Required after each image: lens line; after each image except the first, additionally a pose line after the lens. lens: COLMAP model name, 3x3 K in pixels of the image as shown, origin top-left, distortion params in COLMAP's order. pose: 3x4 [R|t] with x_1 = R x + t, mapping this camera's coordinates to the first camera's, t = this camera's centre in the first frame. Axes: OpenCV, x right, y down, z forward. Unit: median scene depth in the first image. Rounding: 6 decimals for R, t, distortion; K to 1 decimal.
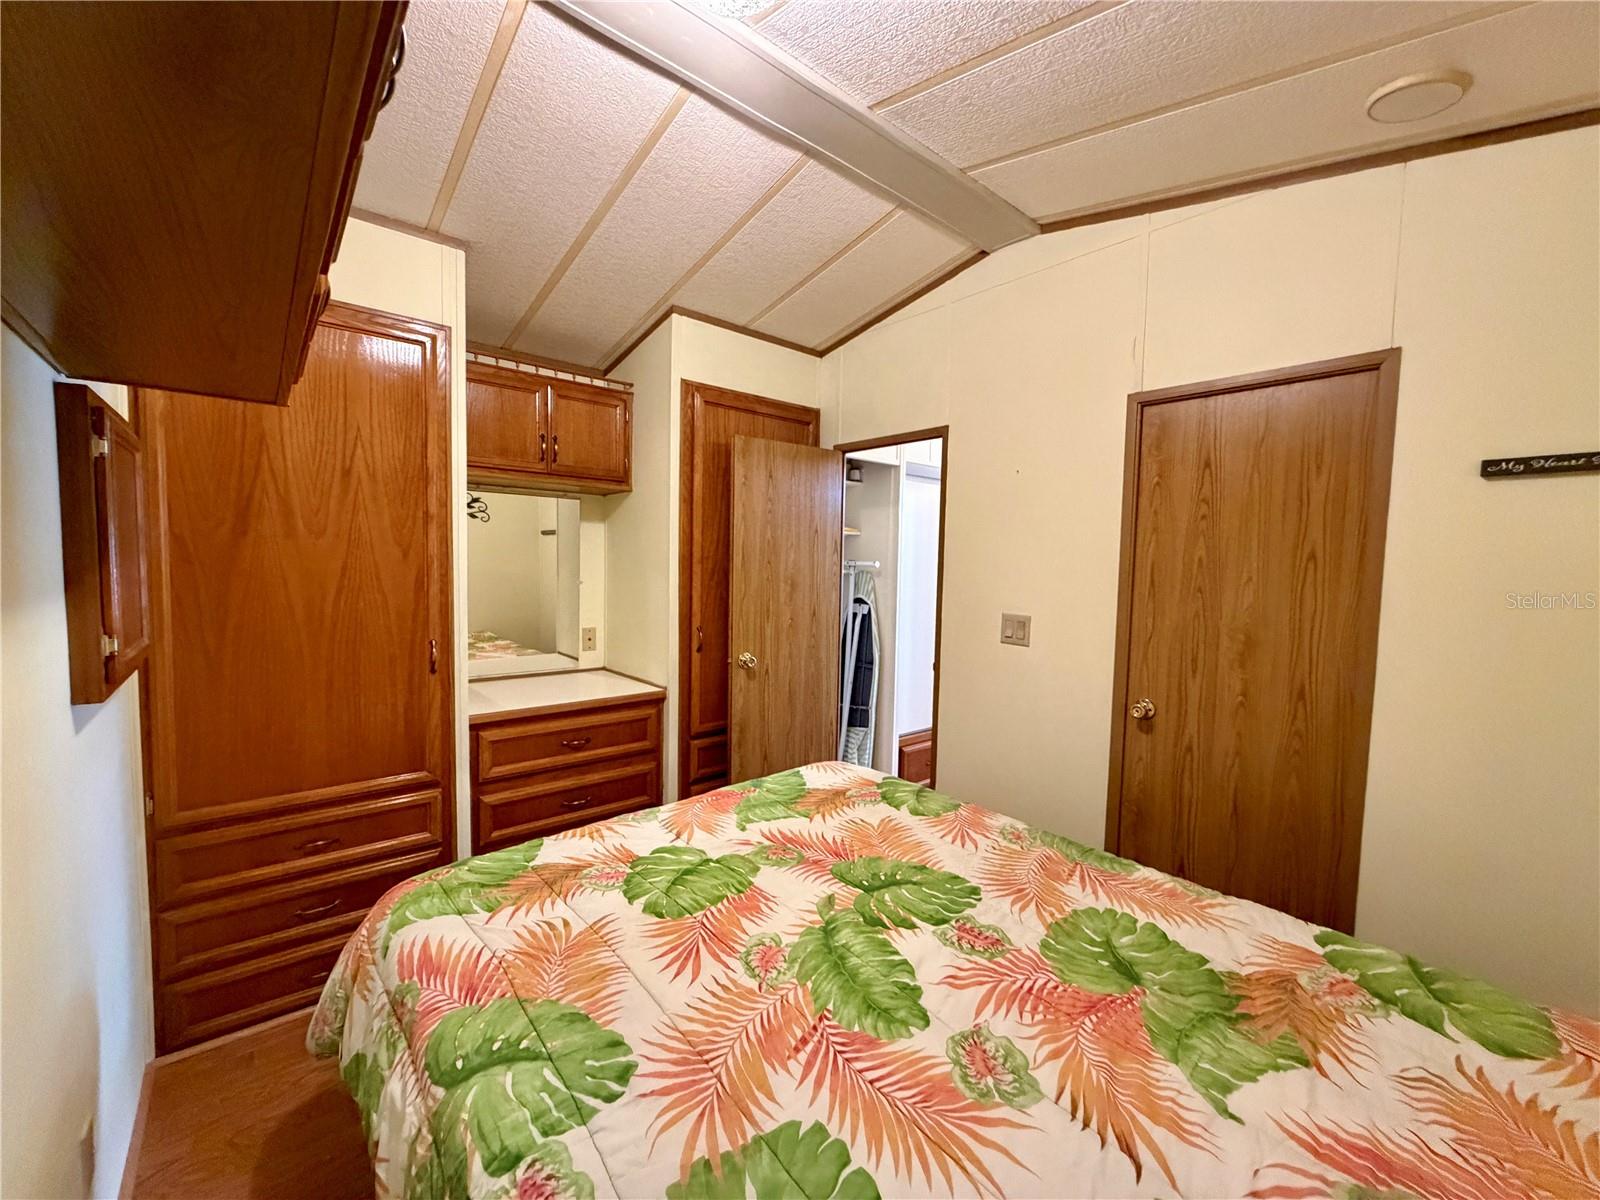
lens RADIAL K [[637.7, 0, 794.8], [0, 637.7, 601.0], [0, 0, 1]] dist [0.000894, -0.000480]
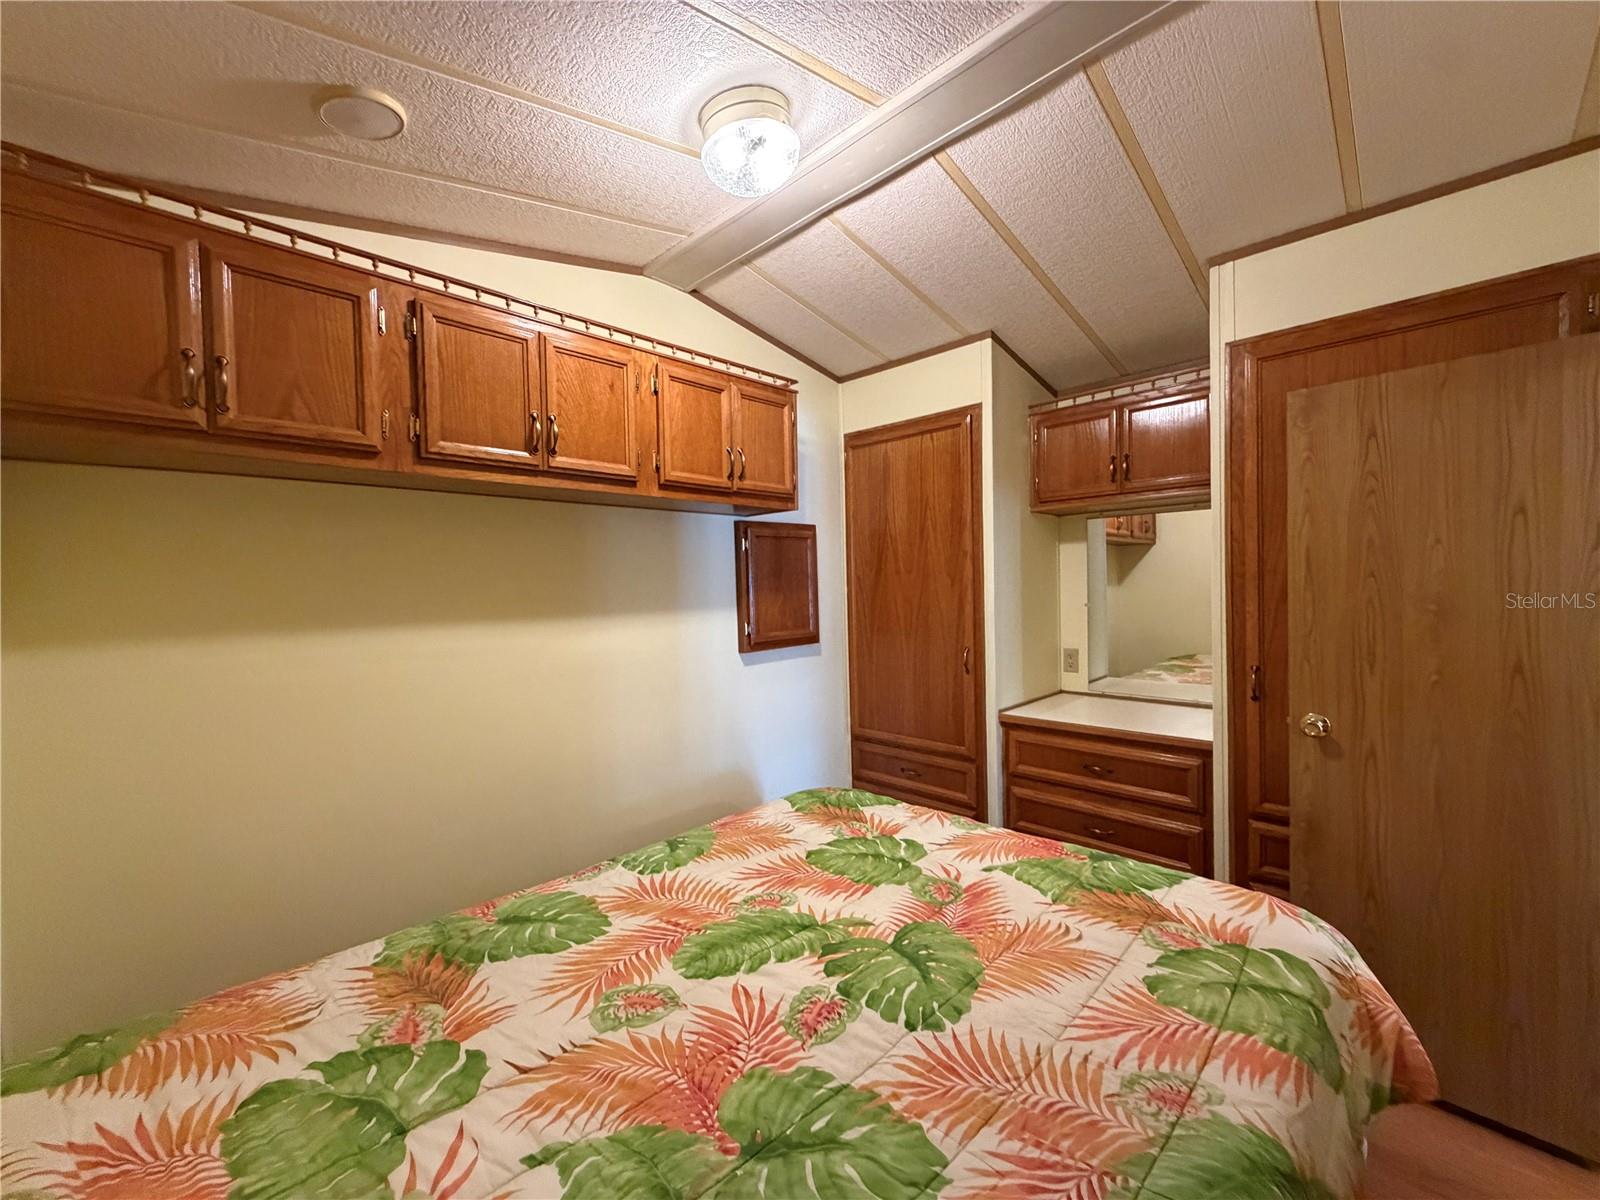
lens RADIAL K [[637.7, 0, 794.8], [0, 637.7, 601.0], [0, 0, 1]] dist [0.000894, -0.000480]
pose [[0.092194, 0.003853, -0.995734, 0.892265], [-0.034395, 0.999408, 0.000683, -0.028510], [0.995147, 0.034185, 0.092272, 0.675594]]
